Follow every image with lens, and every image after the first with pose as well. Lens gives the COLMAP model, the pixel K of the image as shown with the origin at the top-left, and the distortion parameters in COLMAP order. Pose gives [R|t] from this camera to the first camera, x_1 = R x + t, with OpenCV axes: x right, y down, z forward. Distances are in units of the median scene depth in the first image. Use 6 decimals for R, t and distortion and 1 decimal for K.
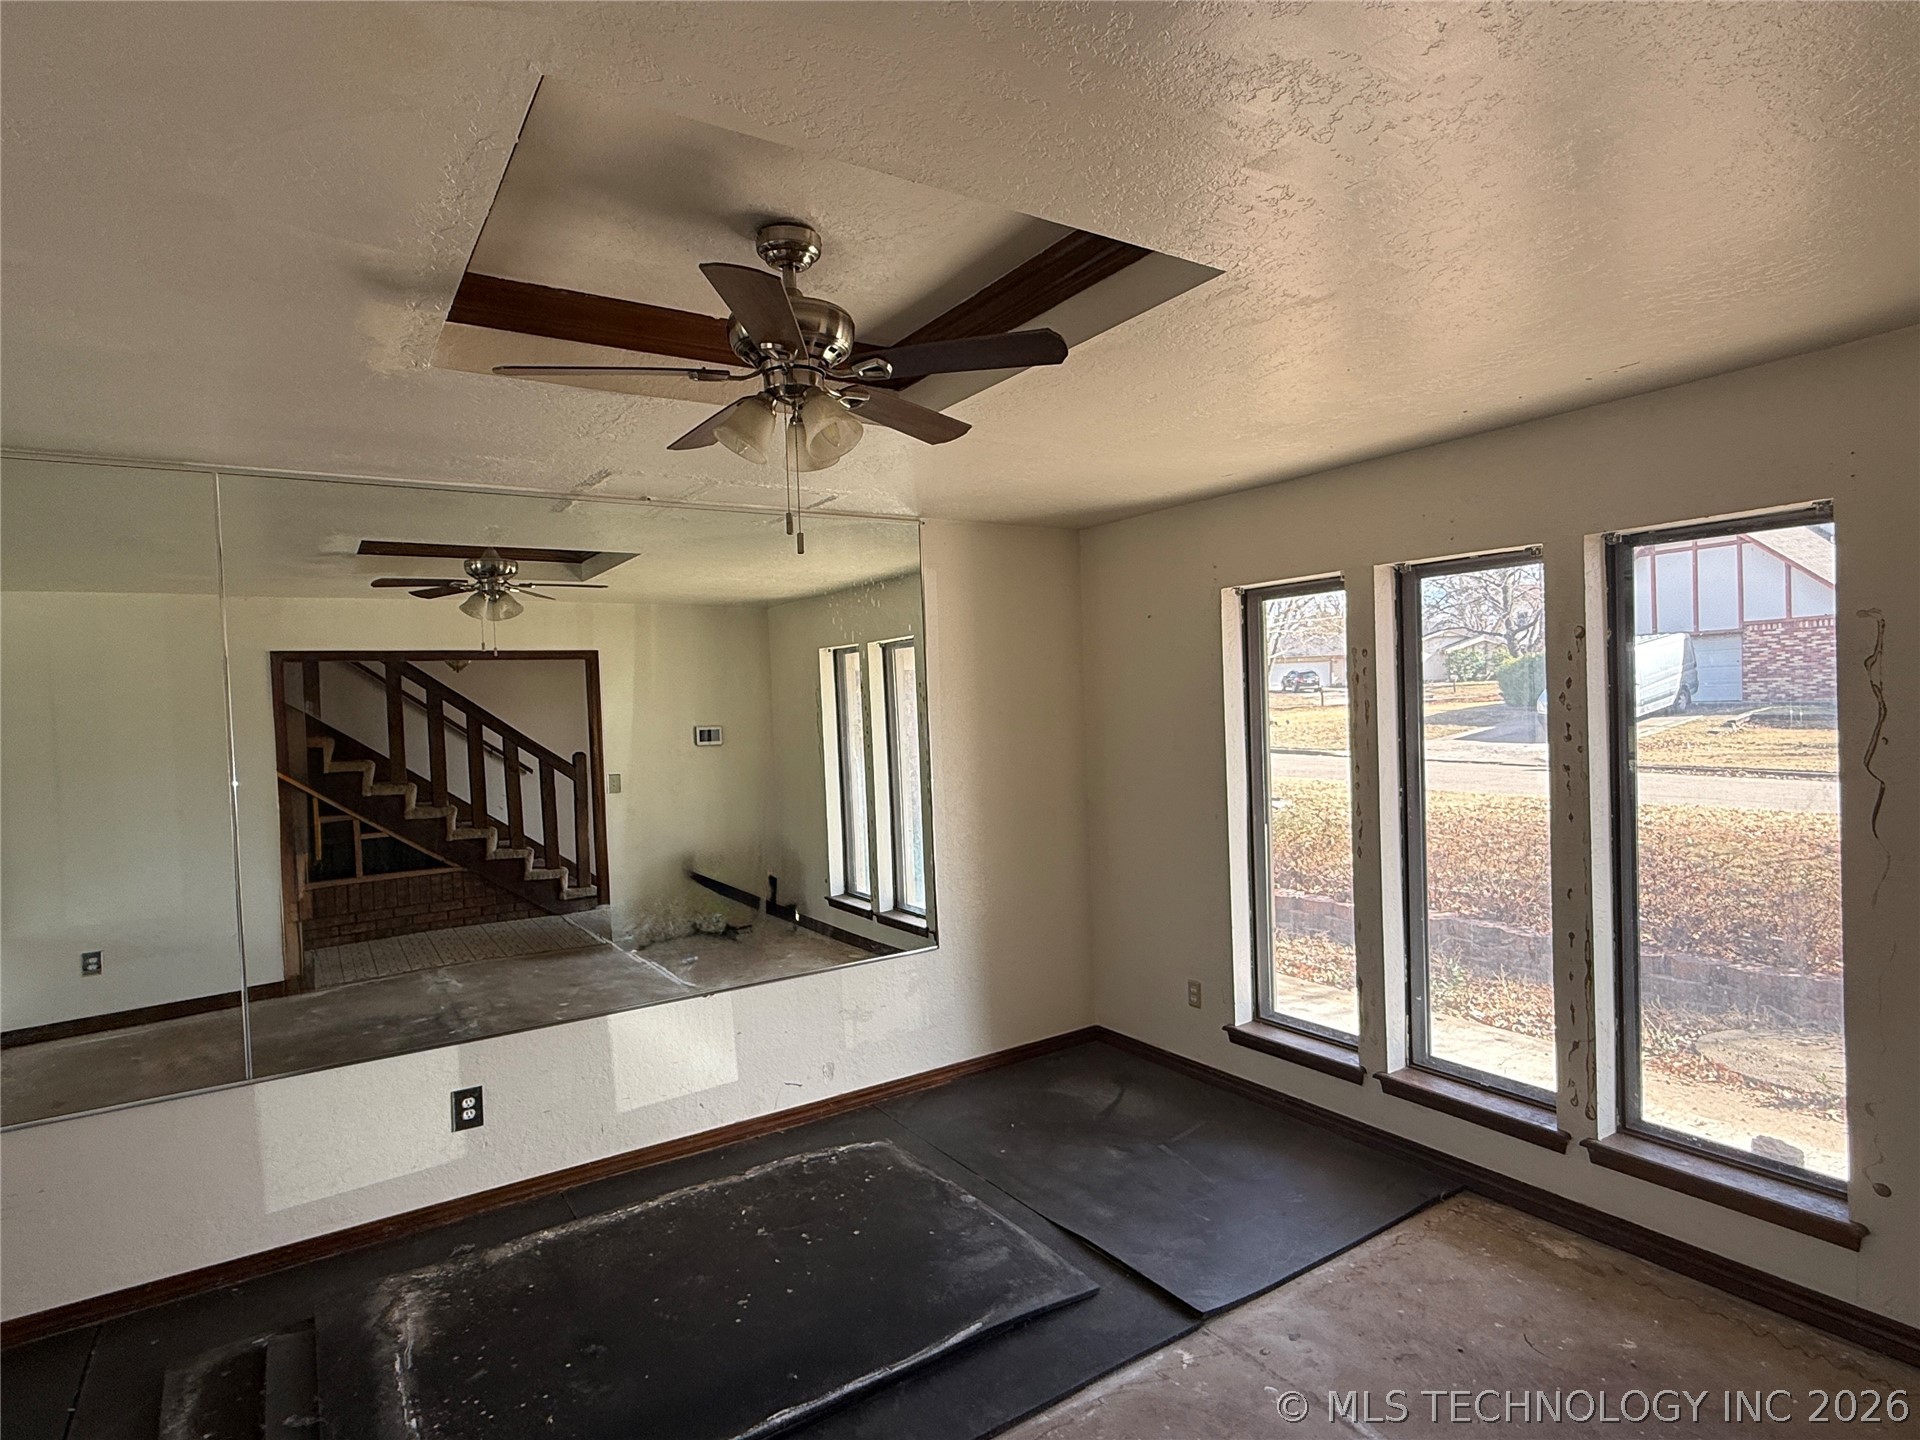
lens RADIAL K [[1021.4, 0, 965.3], [0, 1021.4, 723.5], [0, 0, 1]] dist [-0.026863, 0.013073]
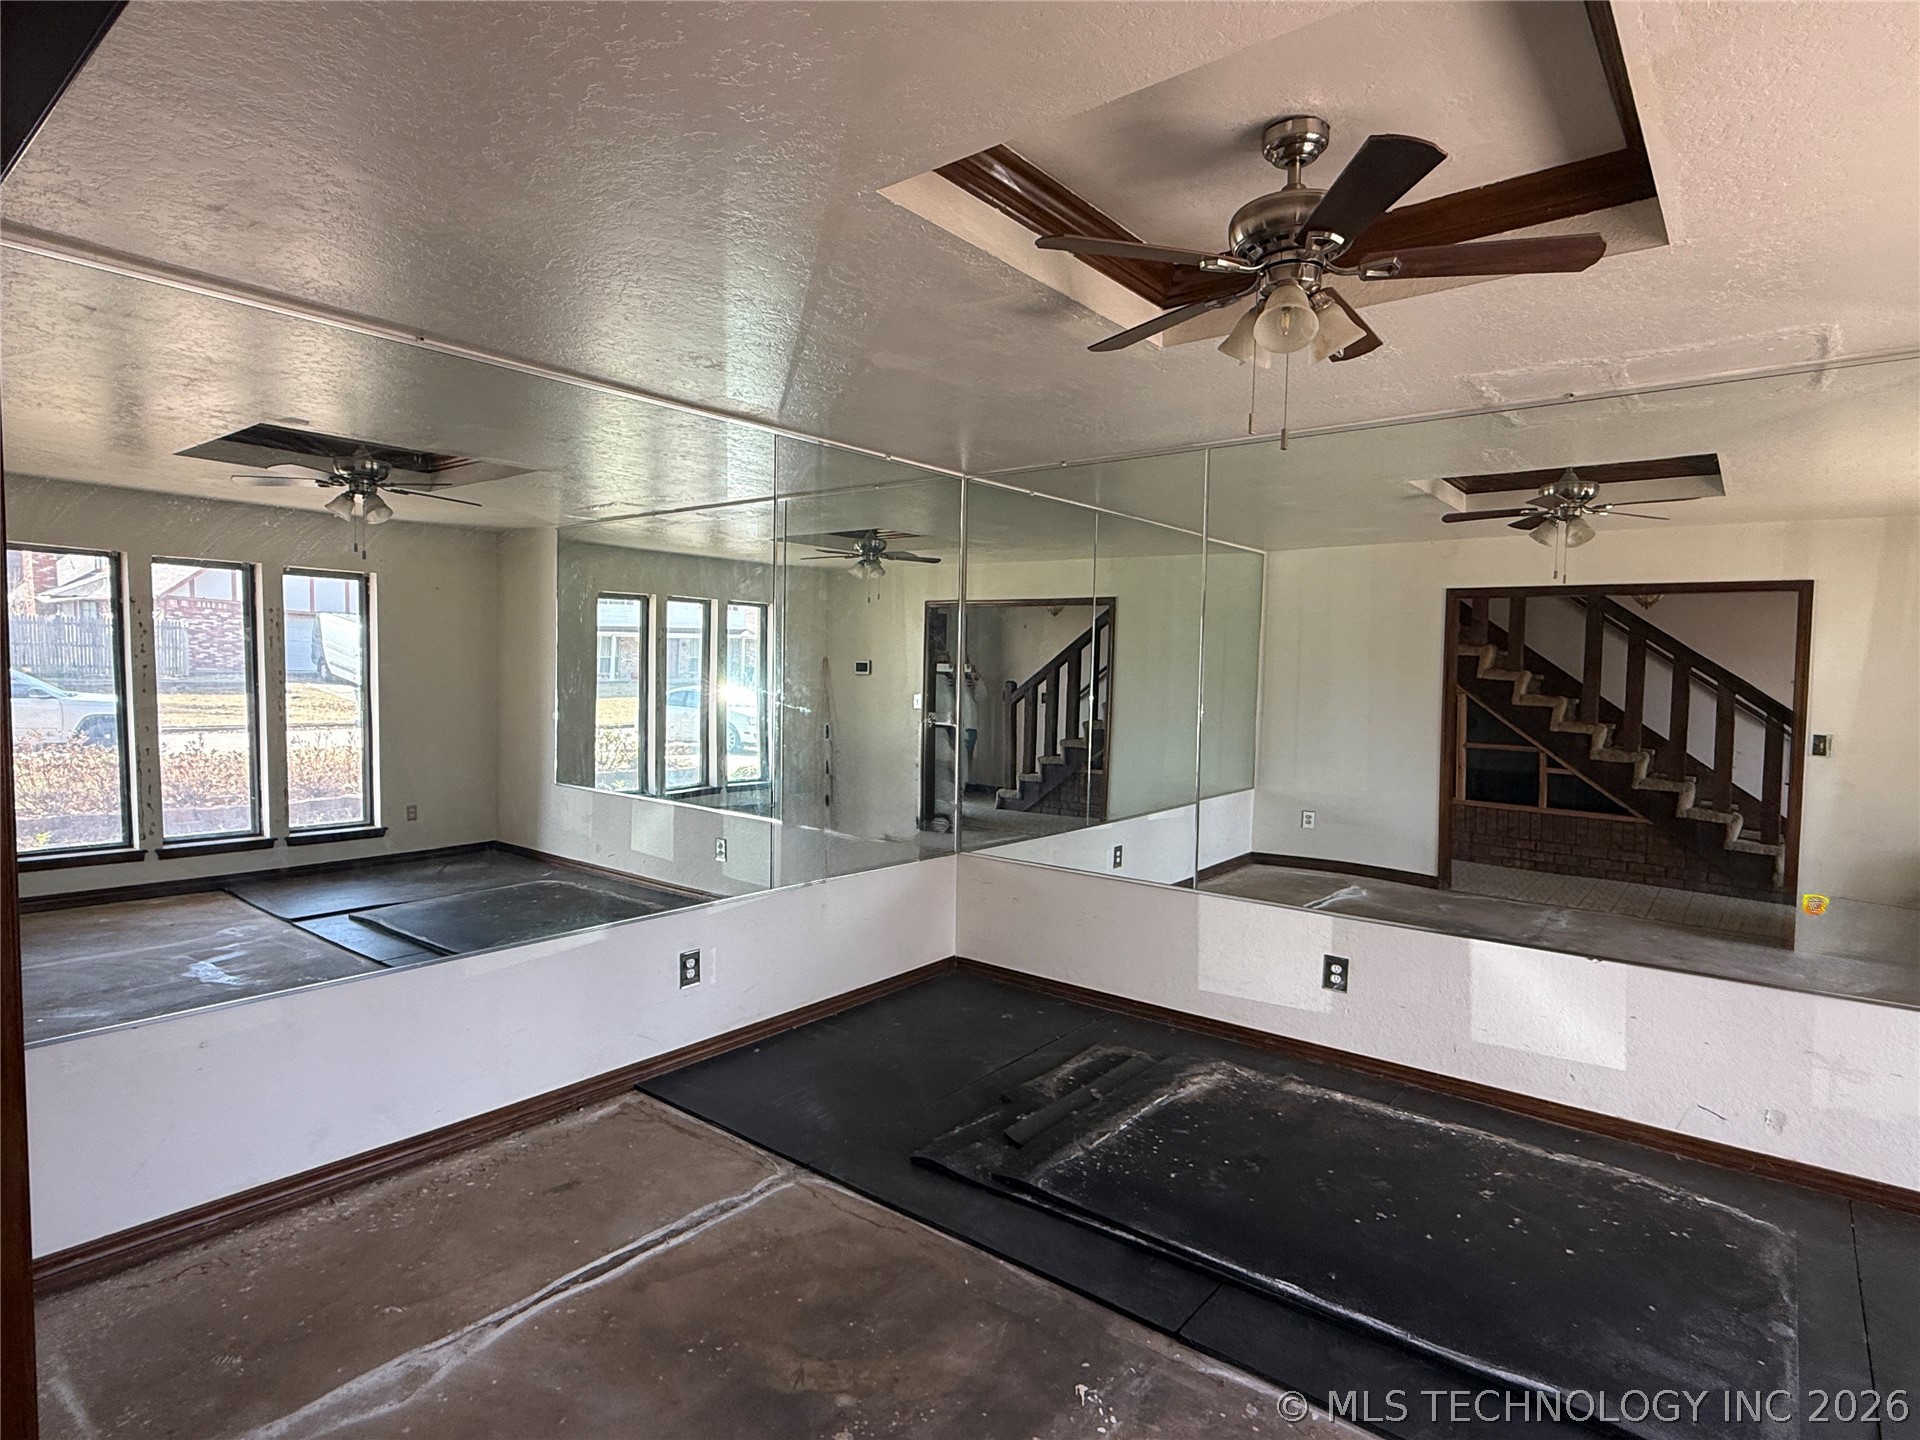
lens RADIAL K [[1023.0, 0, 953.9], [0, 1023.0, 722.0], [0, 0, 1]] dist [-0.001284, -0.000052]
pose [[0.297136, 0.094139, -0.950183, 0.370838], [-0.056362, 0.995122, 0.080966, 0.022203], [0.953170, 0.029496, 0.300993, 0.188482]]
